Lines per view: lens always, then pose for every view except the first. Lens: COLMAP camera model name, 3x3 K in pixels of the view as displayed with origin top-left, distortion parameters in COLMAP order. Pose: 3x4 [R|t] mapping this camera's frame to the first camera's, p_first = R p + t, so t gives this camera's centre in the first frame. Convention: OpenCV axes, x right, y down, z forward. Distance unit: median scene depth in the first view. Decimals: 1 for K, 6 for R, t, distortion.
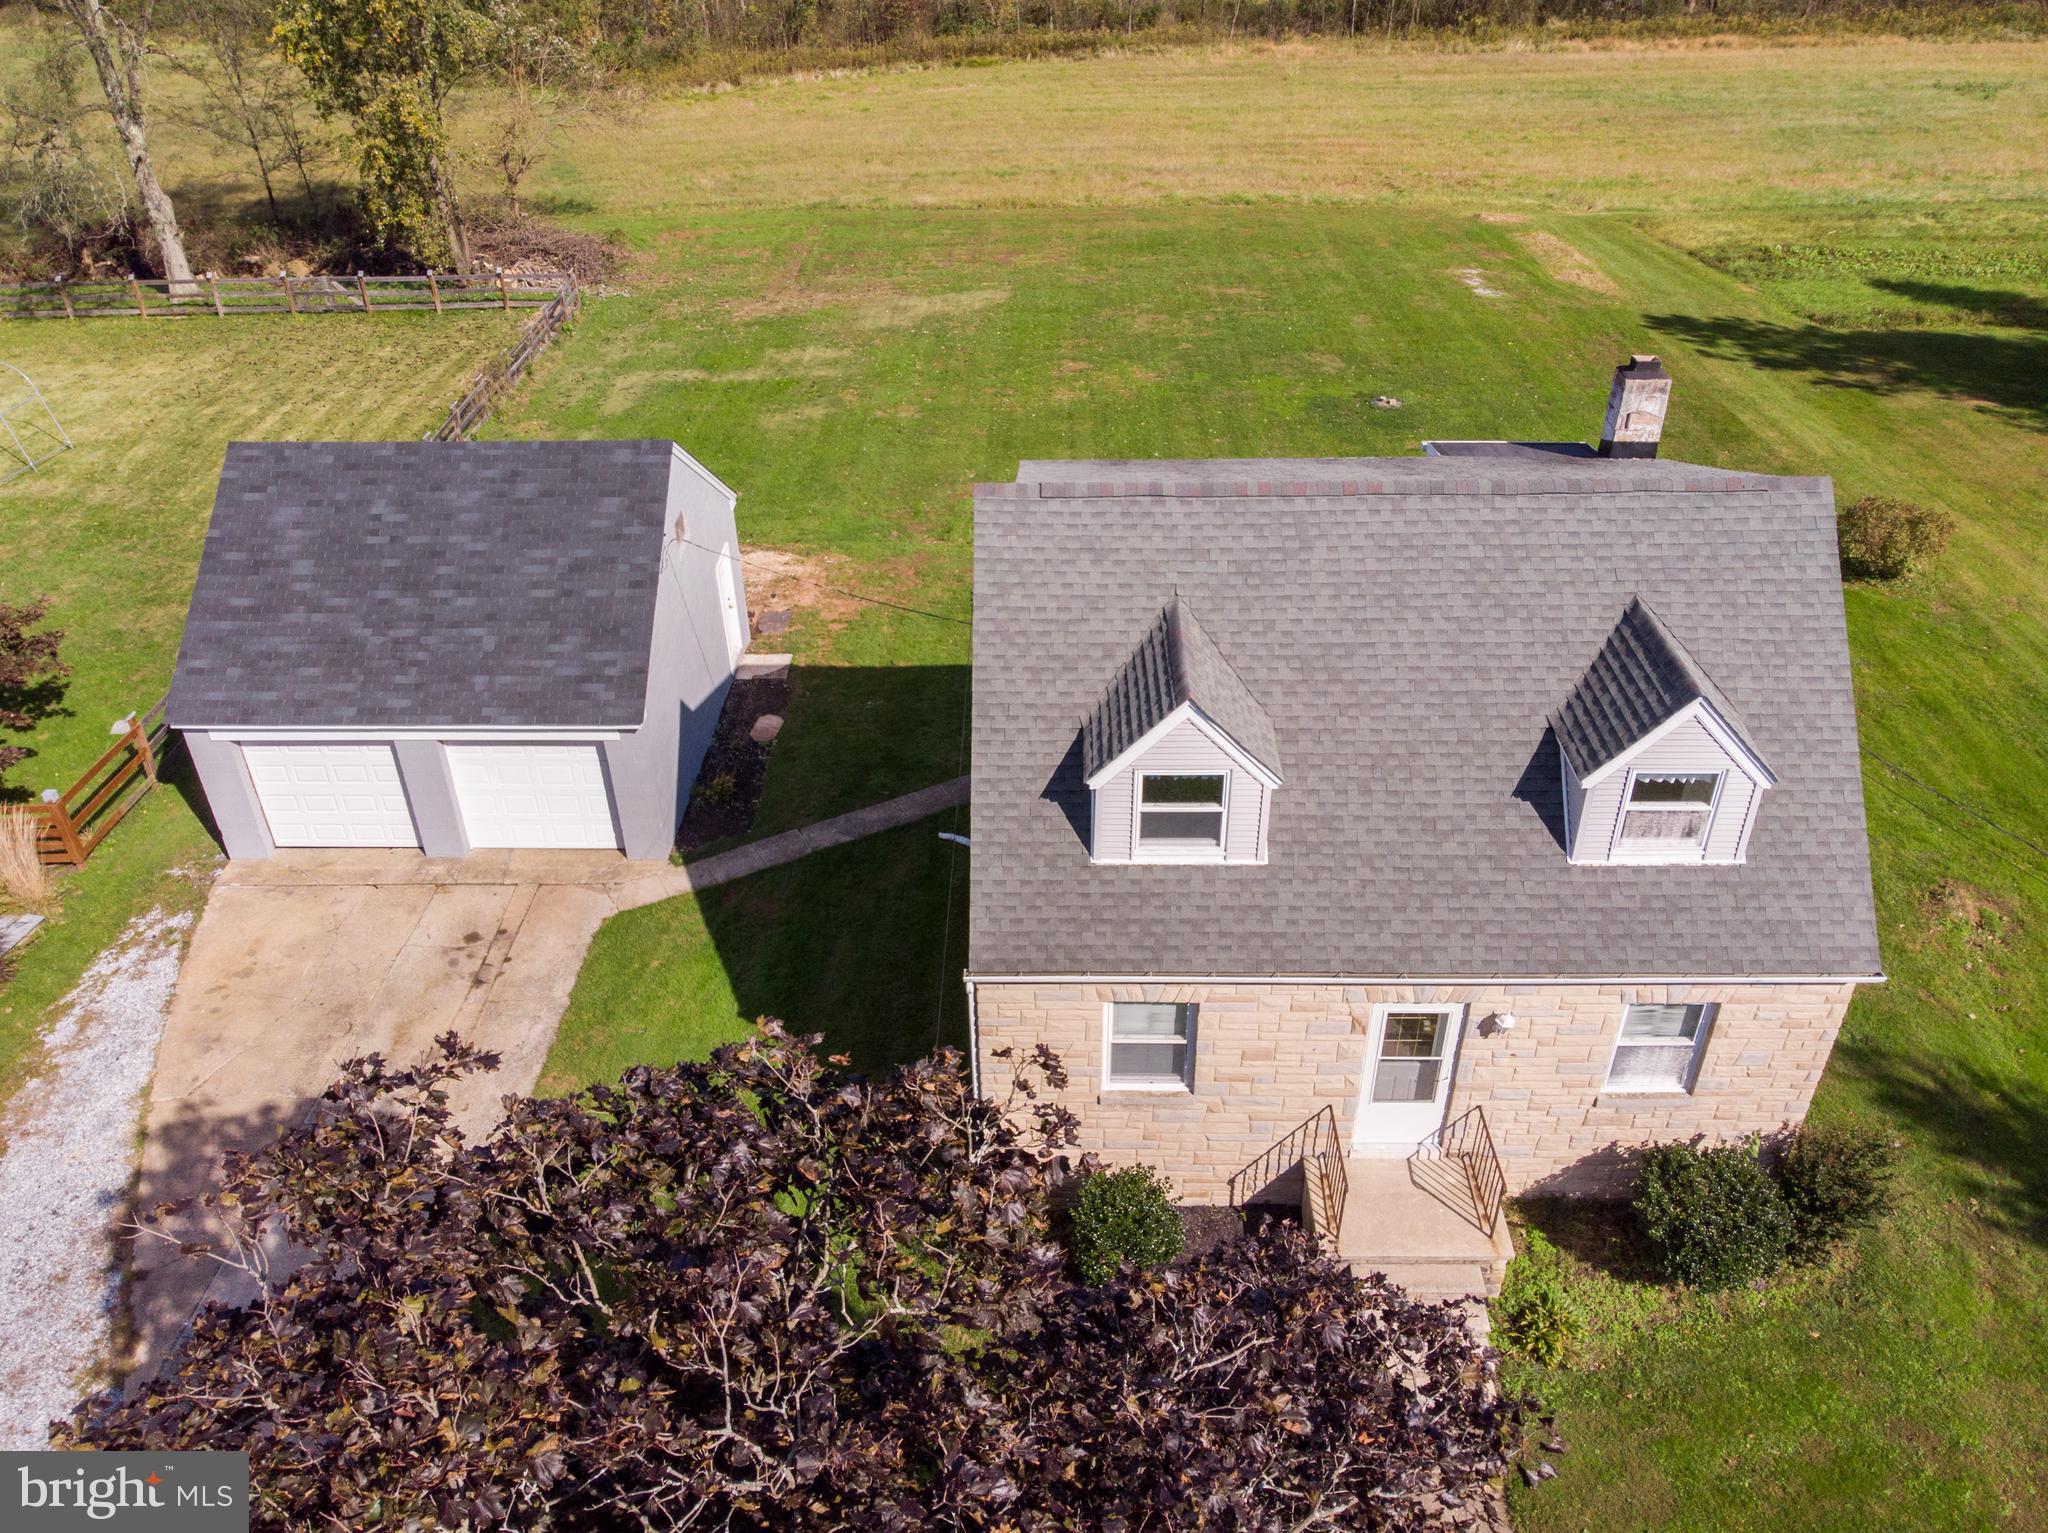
lens RADIAL K [[1534.9, 0, 1038.2], [0, 1534.9, 771.4], [0, 0, 1]] dist [-0.005221, -0.000709]
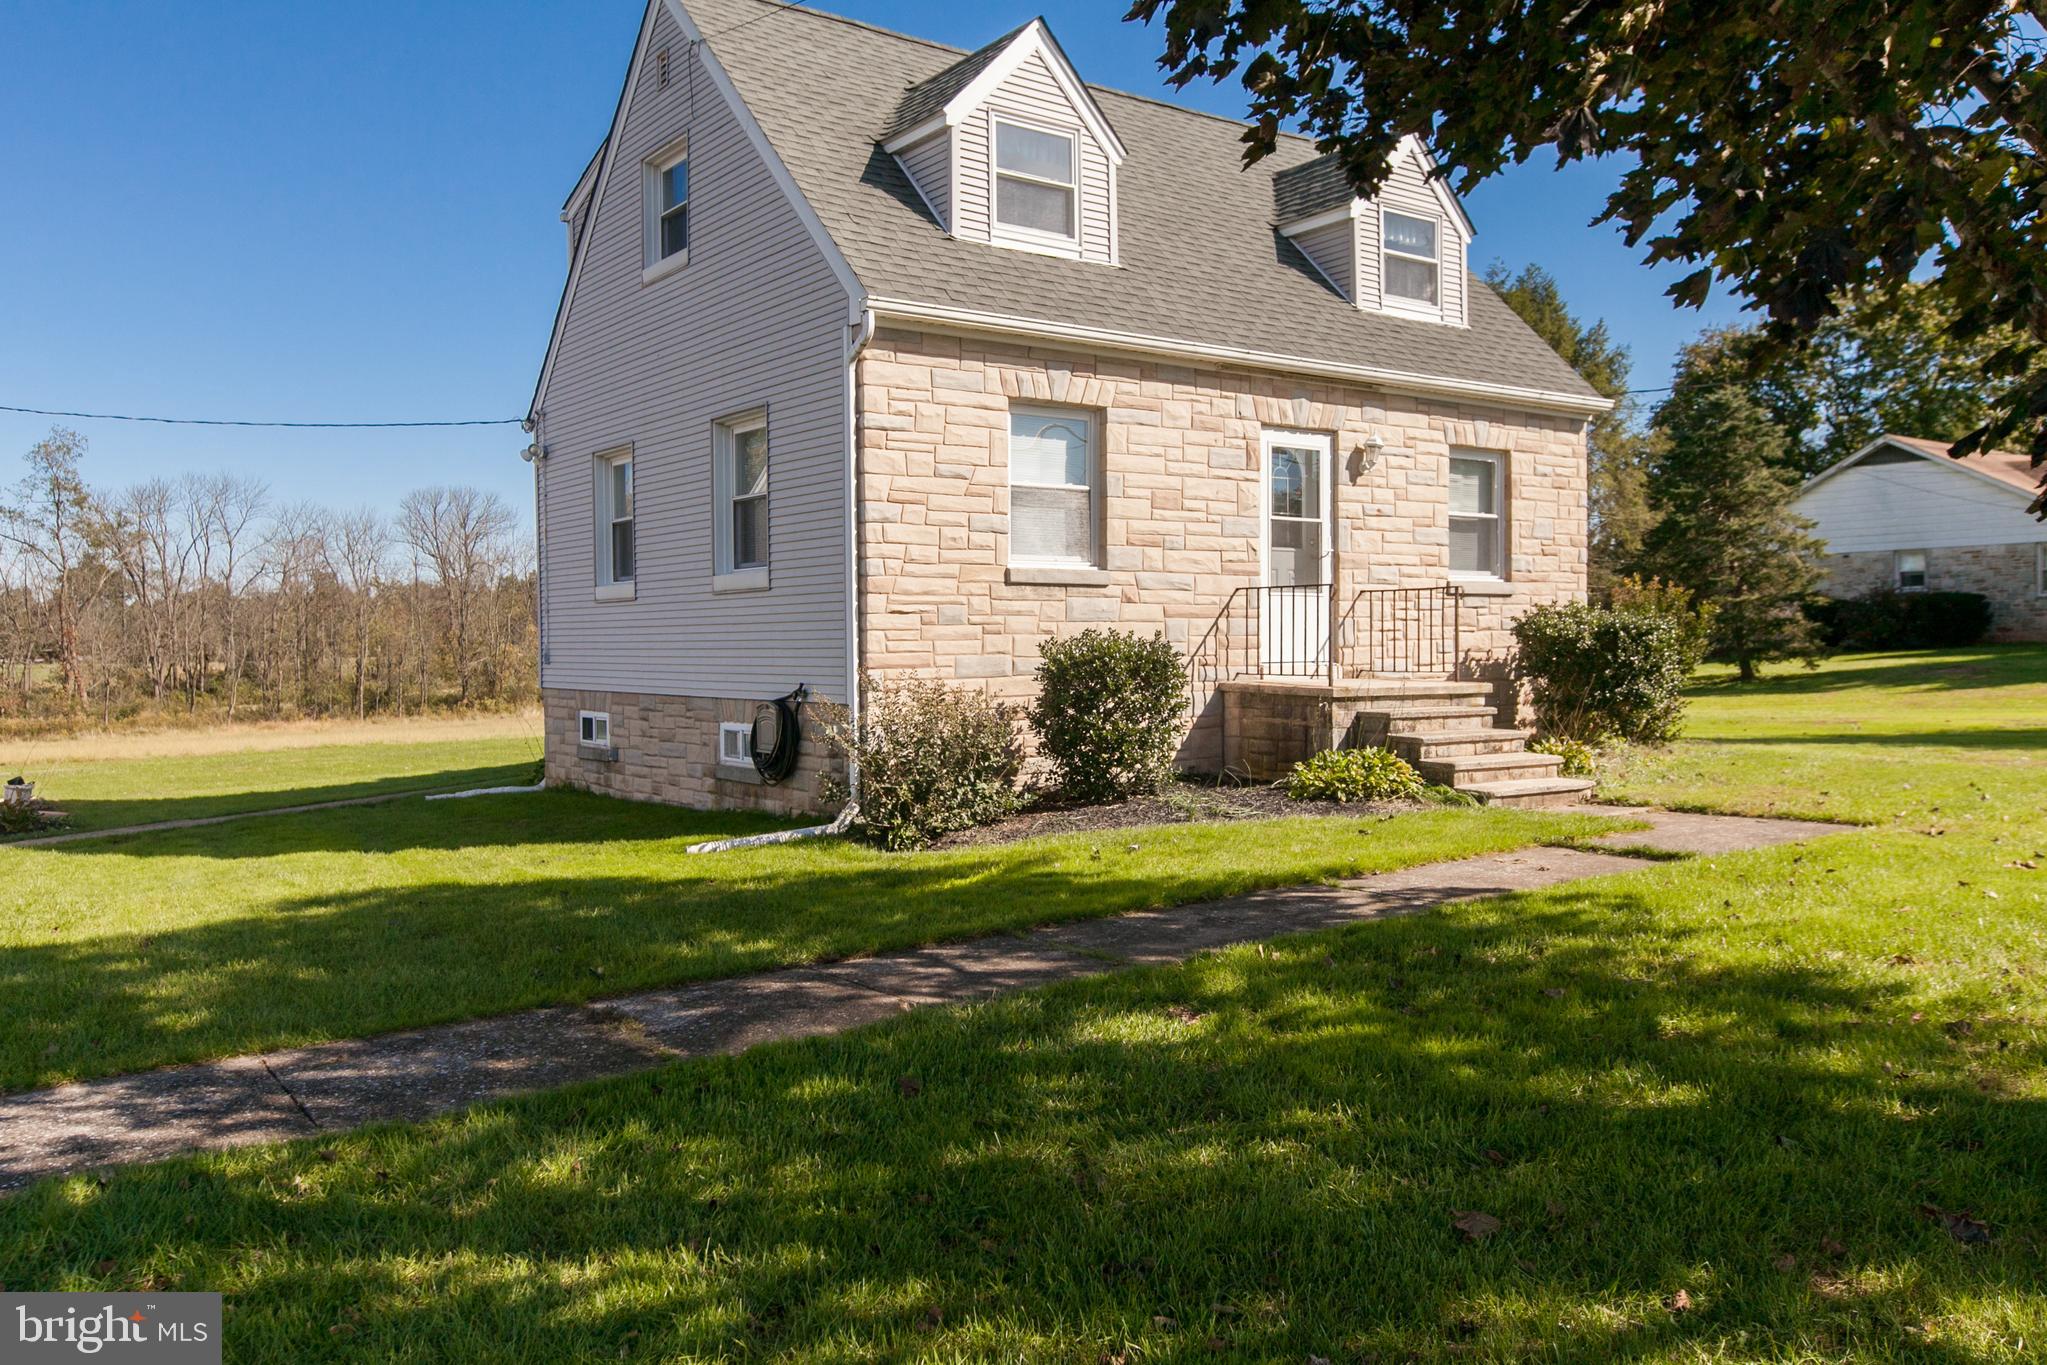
lens RADIAL K [[1565.1, 0, 1023.5], [0, 1565.1, 682.5], [0, 0, 1]] dist [0.004015, -0.001463]
pose [[0.802019, -0.009370, 0.597225, -0.296759], [0.332822, 0.837278, -0.433814, 0.434086], [-0.495979, 0.546697, 0.674631, 0.389586]]
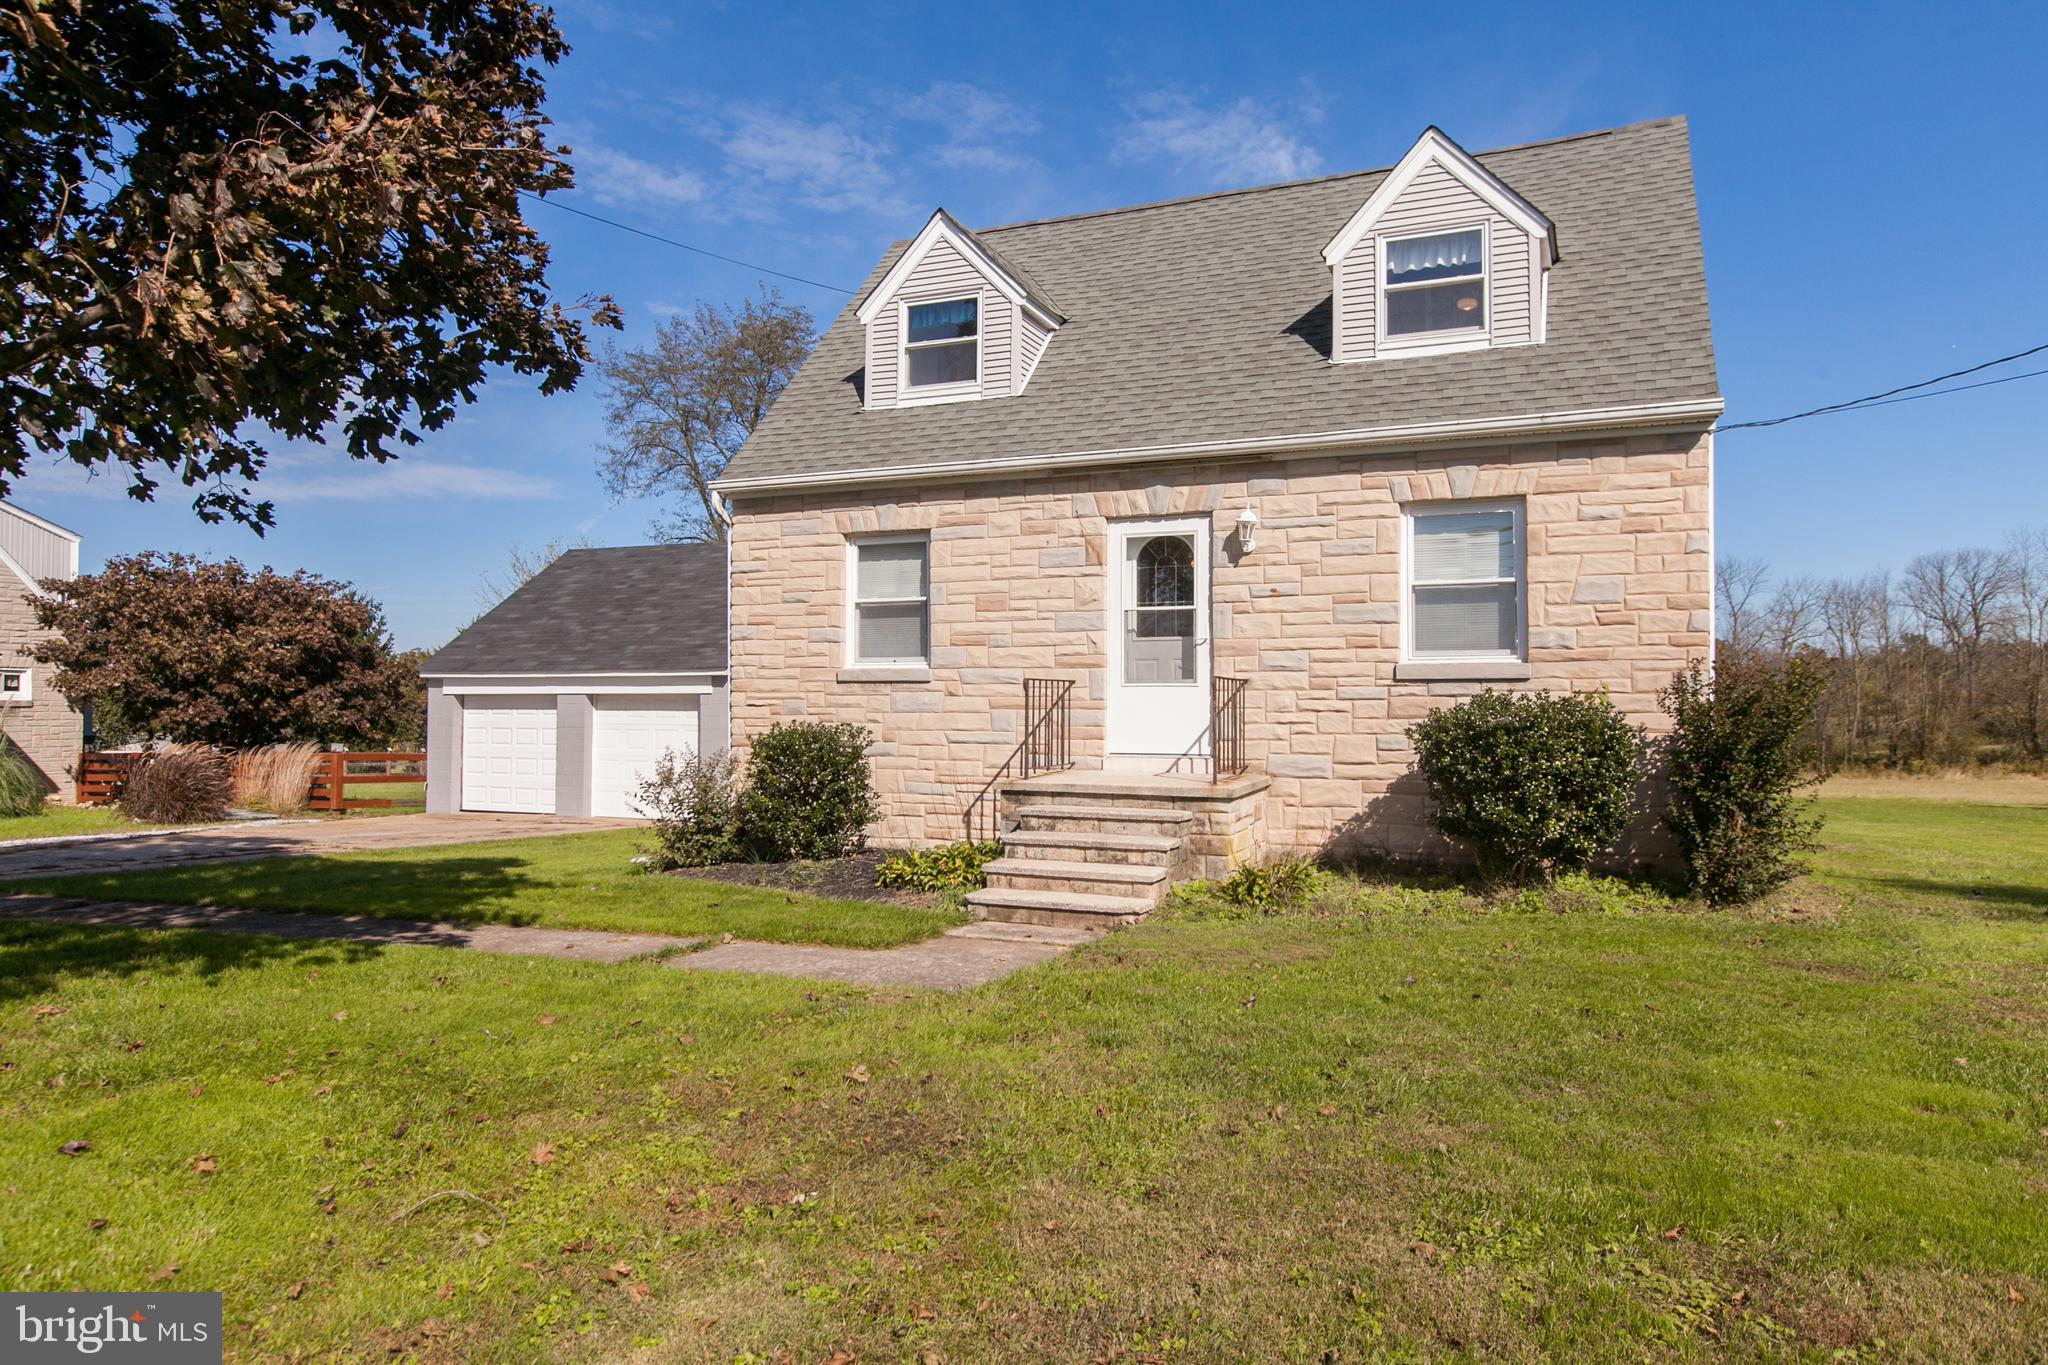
lens RADIAL K [[1323.8, 0, 1024.0], [0, 1323.8, 682.5], [0, 0, 1]] dist [0.004656, -0.000927]
pose [[0.922775, 0.006176, -0.385290, 0.332345], [-0.225380, 0.819660, -0.526650, 0.453390], [0.312554, 0.572816, 0.757754, 0.327854]]
